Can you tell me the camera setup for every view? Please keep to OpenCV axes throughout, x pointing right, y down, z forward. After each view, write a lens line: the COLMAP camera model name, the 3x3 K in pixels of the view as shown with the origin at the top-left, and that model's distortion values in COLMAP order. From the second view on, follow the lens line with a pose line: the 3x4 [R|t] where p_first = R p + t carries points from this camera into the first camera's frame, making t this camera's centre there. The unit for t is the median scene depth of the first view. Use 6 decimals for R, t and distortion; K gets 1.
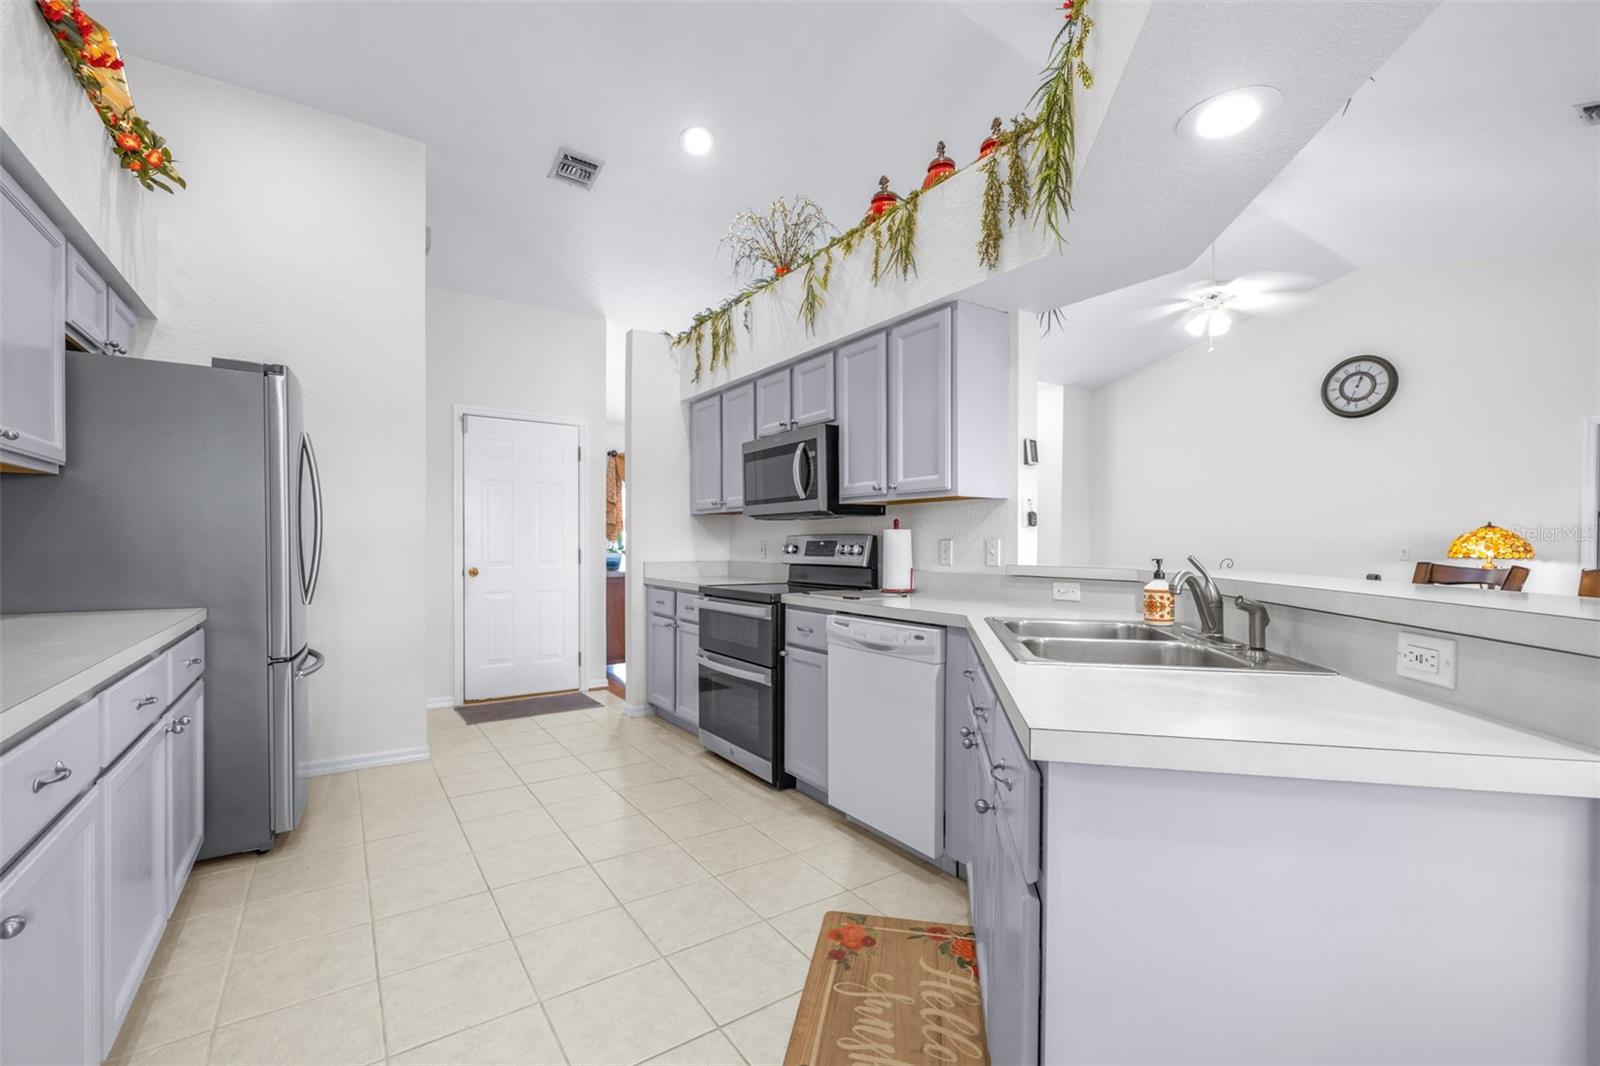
lens RADIAL K [[684.6, 0, 796.0], [0, 684.6, 554.8], [0, 0, 1]] dist [-0.000291, -0.000324]
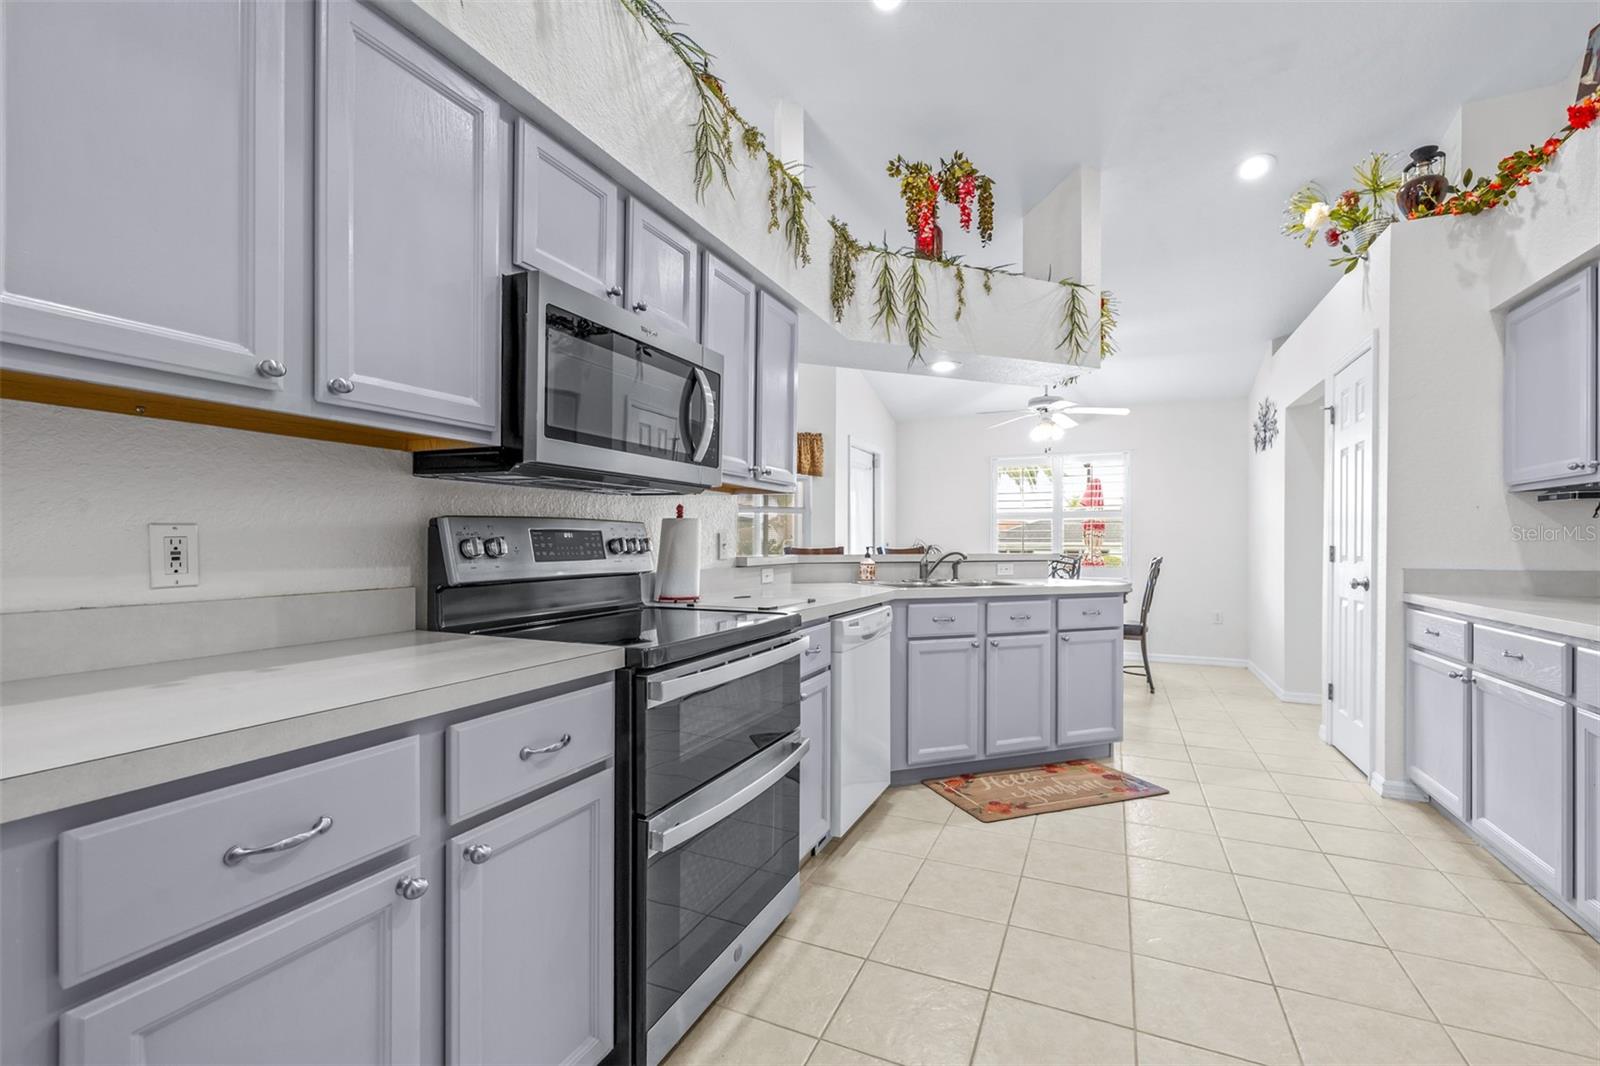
lens RADIAL K [[683.1, 0, 800.7], [0, 683.1, 529.7], [0, 0, 1]] dist [0.000396, -0.000043]
pose [[-0.521081, 0.005398, 0.853490, -0.994672], [0.006623, 0.999975, -0.002281, -0.038124], [-0.853482, 0.004464, -0.521104, 2.224021]]
